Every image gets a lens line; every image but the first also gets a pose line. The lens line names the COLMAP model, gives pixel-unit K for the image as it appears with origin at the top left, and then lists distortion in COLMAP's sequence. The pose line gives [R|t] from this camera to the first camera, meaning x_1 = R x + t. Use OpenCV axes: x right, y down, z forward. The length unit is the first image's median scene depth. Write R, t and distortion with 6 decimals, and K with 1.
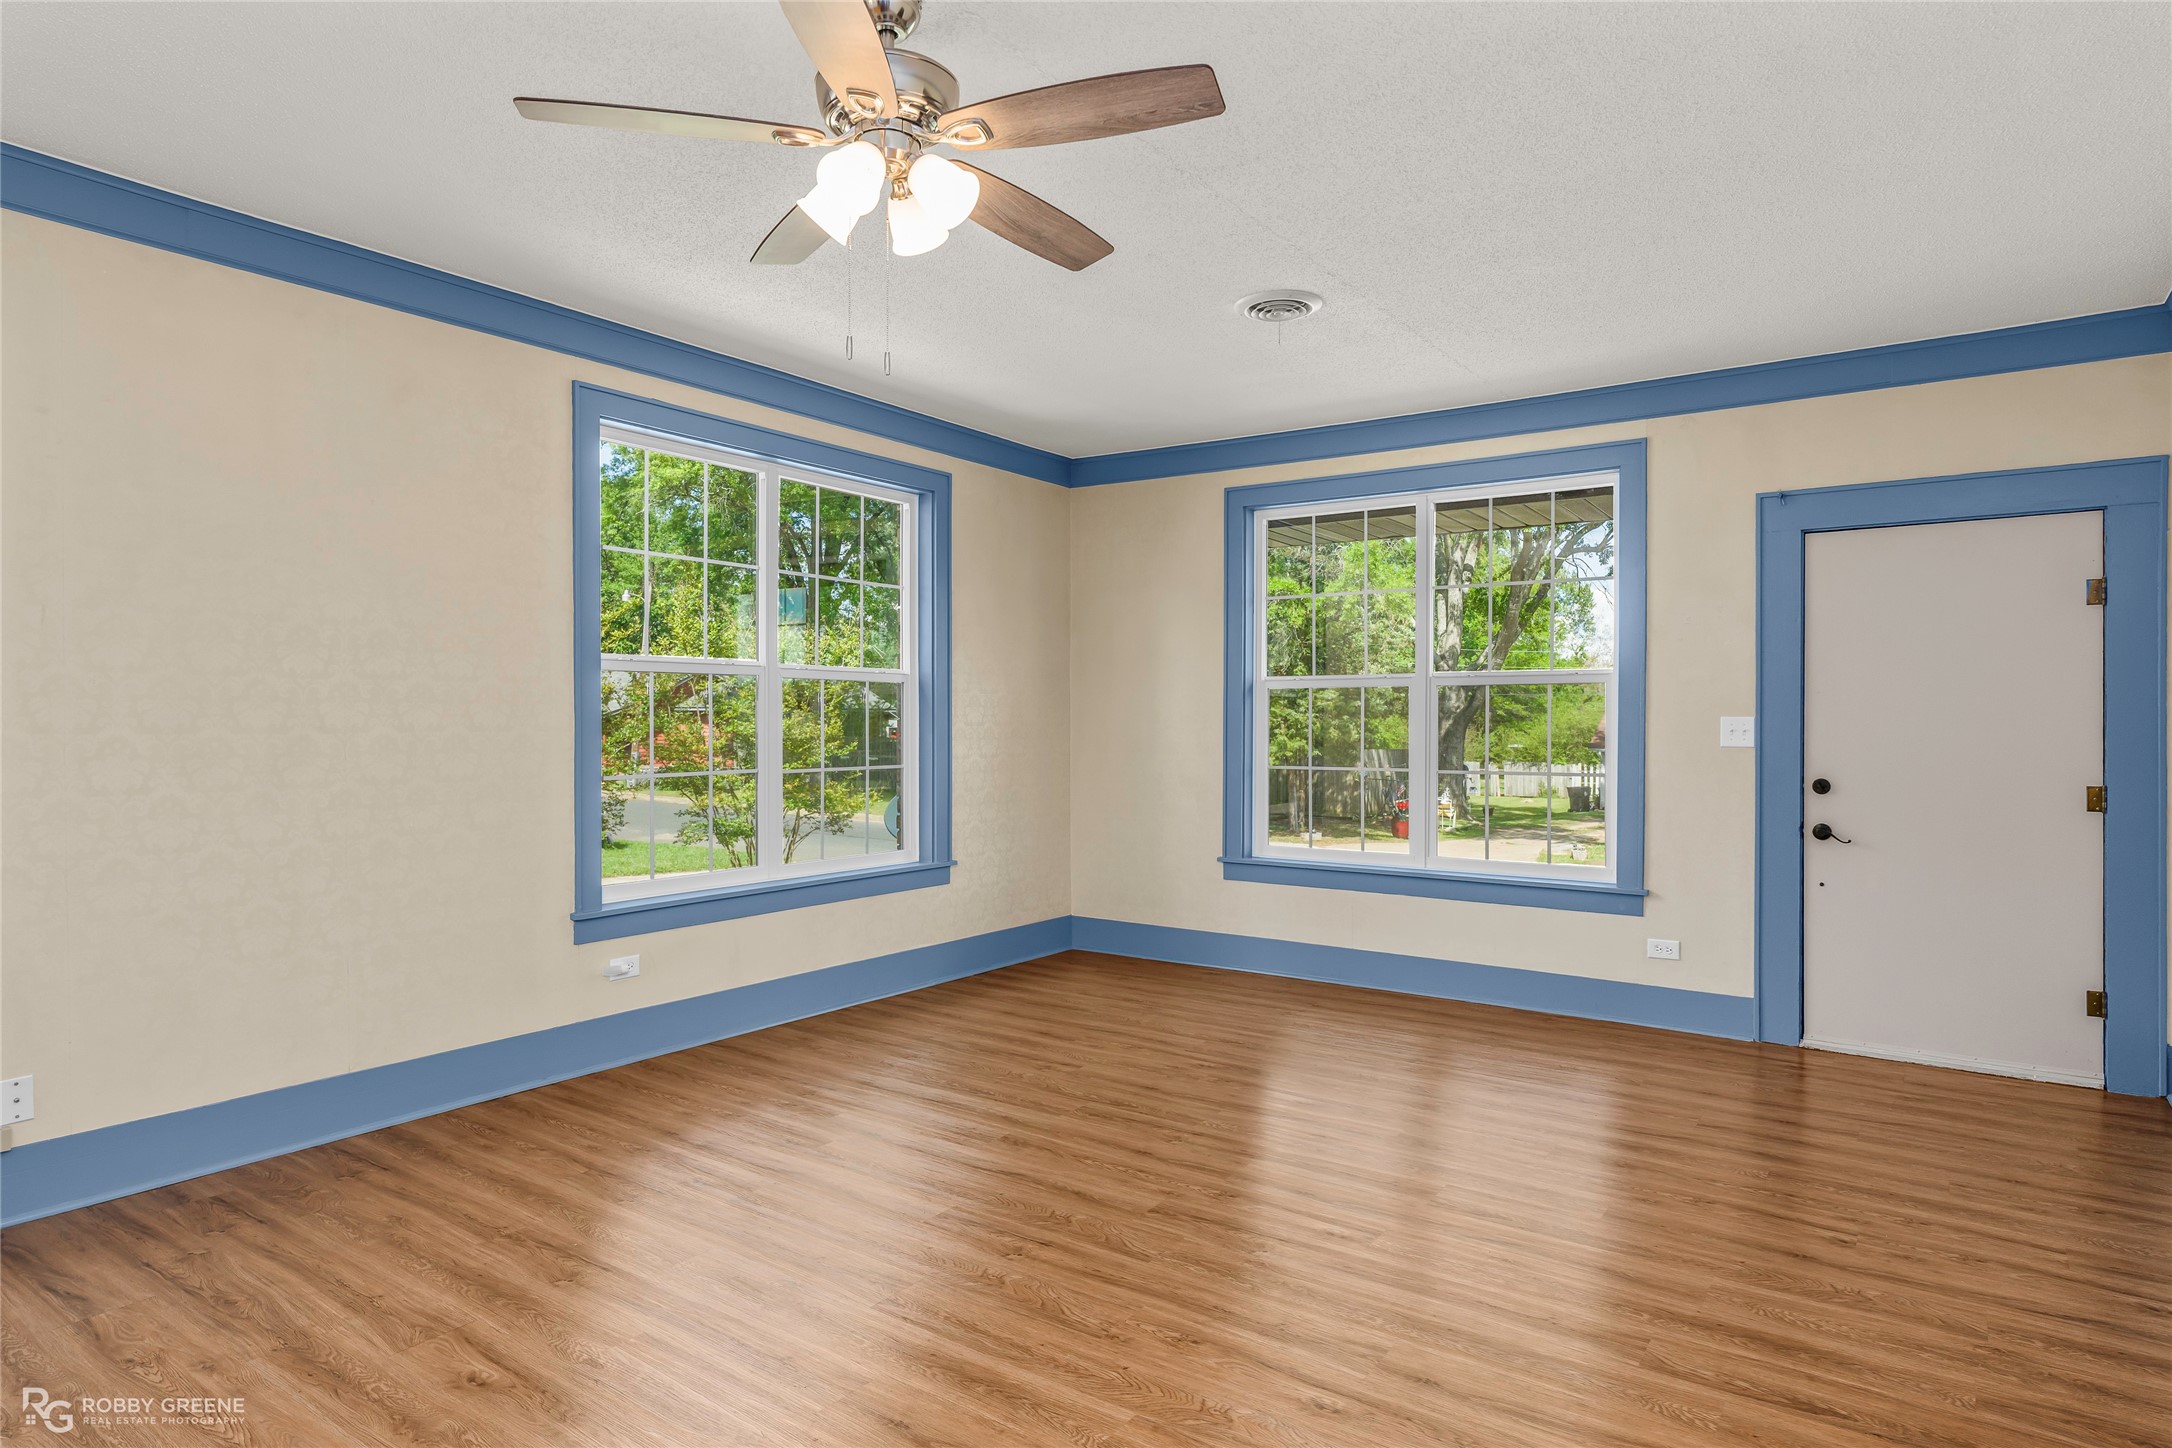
lens RADIAL K [[1229.0, 0, 1081.6], [0, 1229.0, 724.4], [0, 0, 1]] dist [-0.003462, 0.000202]
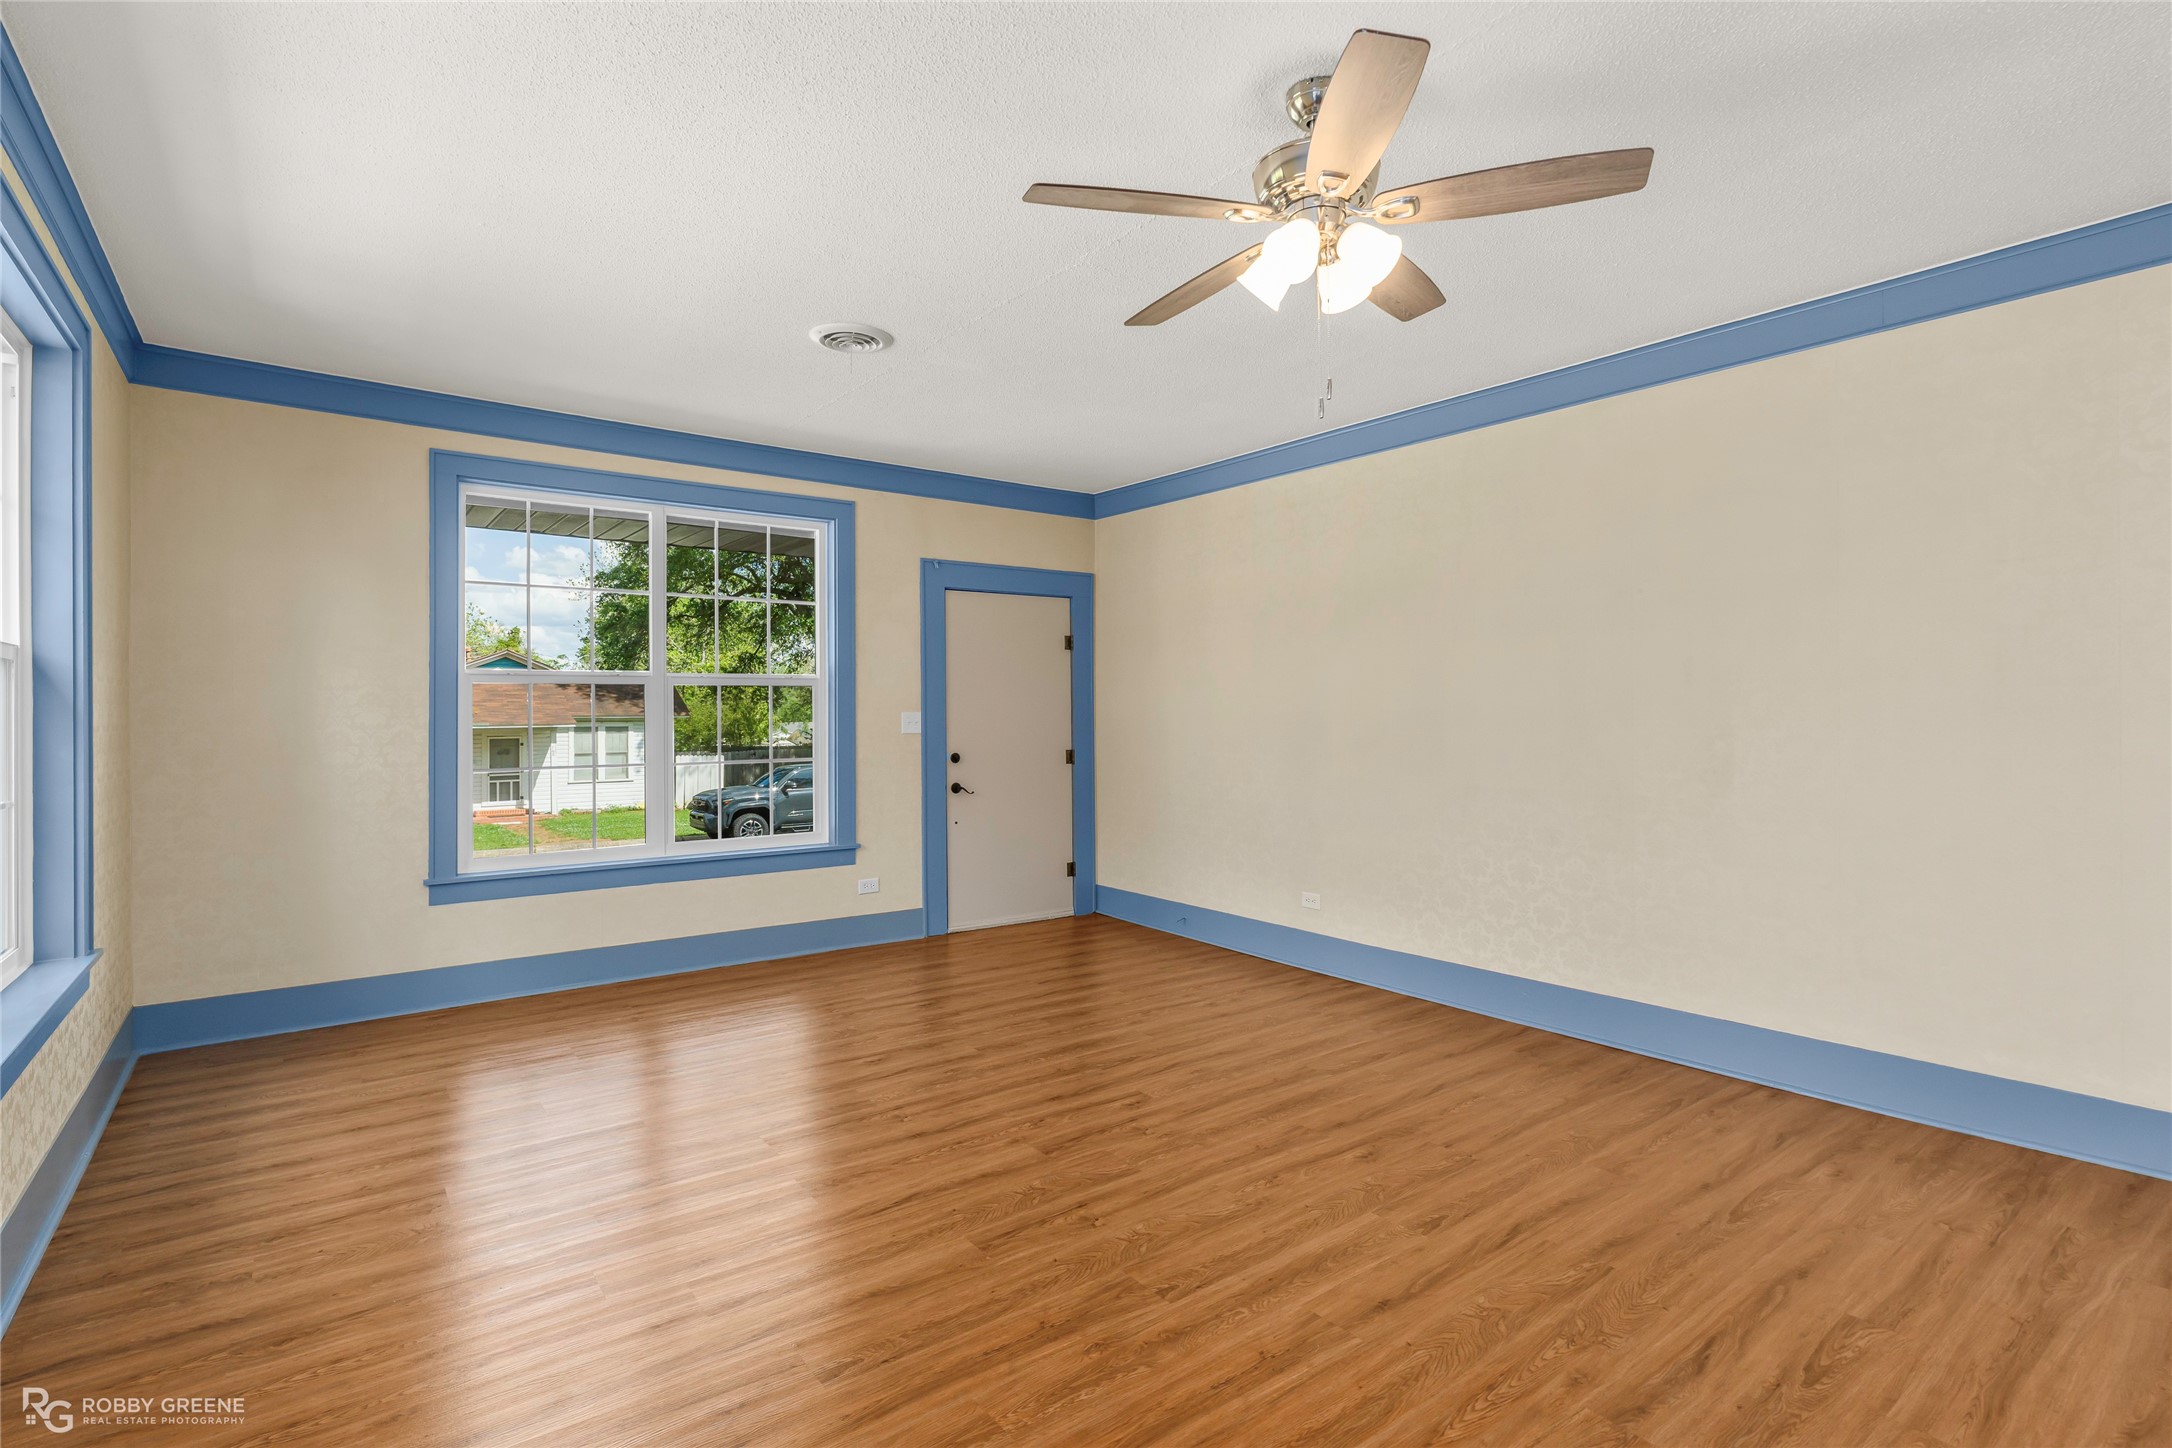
lens RADIAL K [[1040.7, 0, 1090.9], [0, 1040.7, 717.1], [0, 0, 1]] dist [-0.003432, -0.000168]
pose [[0.302043, -0.011001, 0.953231, -0.754890], [0.009043, 0.999921, 0.008675, -0.012846], [-0.953251, 0.006000, 0.302119, 0.600219]]
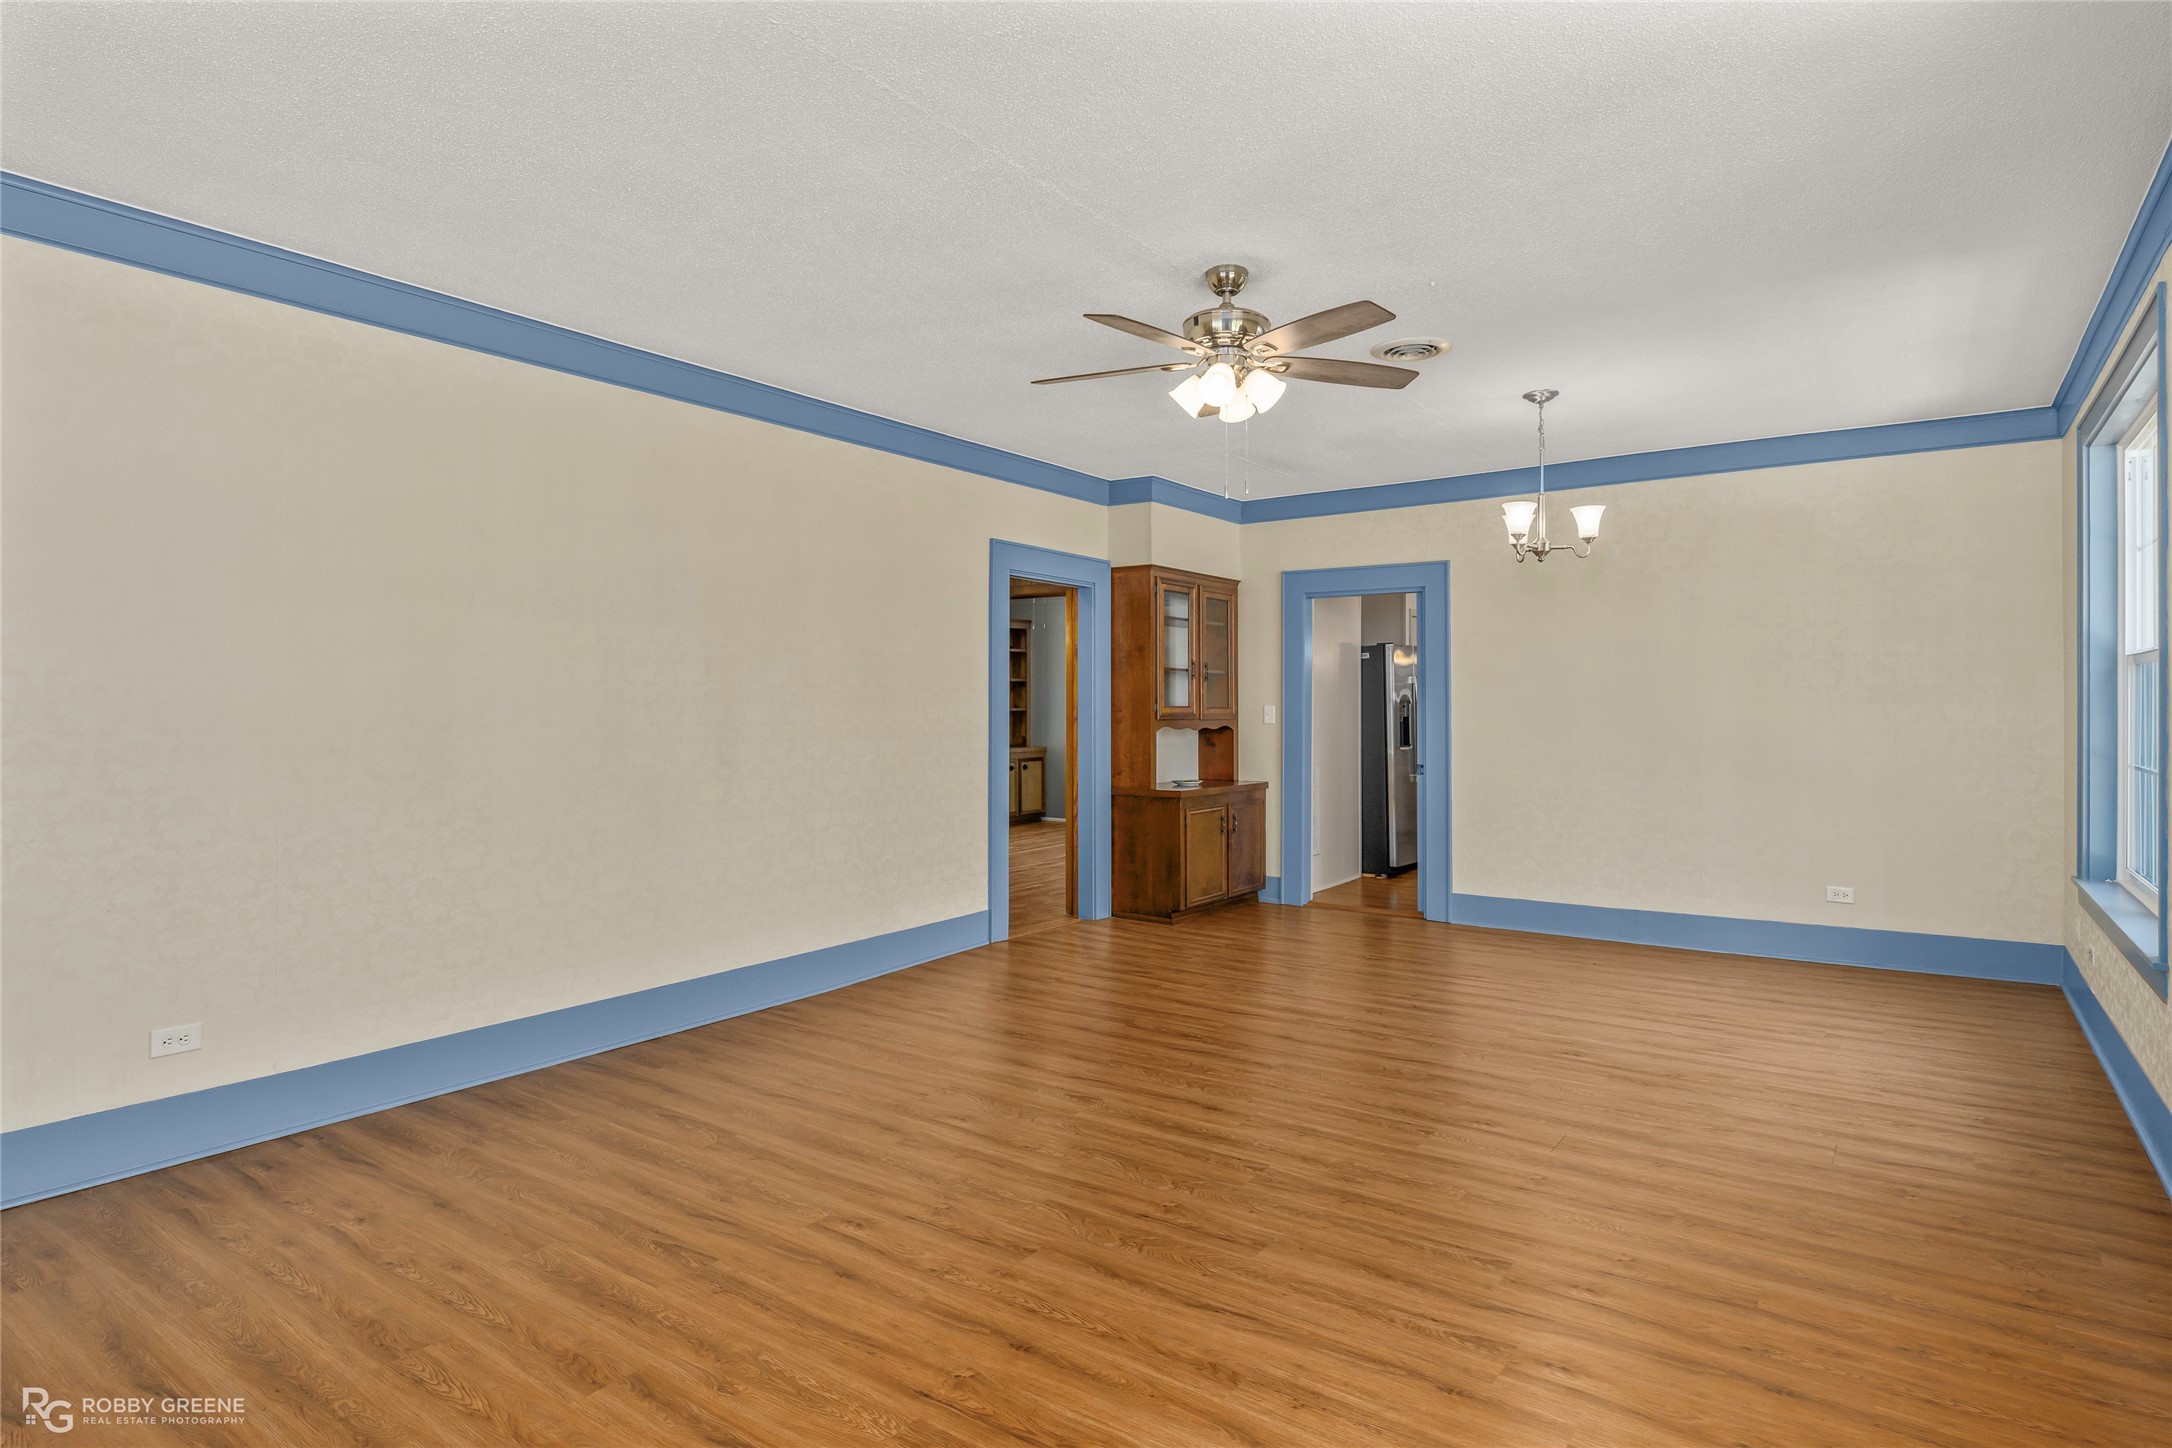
lens RADIAL K [[1164.3, 0, 1090.1], [0, 1164.3, 709.6], [0, 0, 1]] dist [-0.016965, -0.000610]
pose [[-0.999990, -0.002940, 0.003459, 0.011034], [-0.002901, 0.999932, 0.011331, -0.013858], [-0.003492, 0.011320, -0.999930, 1.665350]]
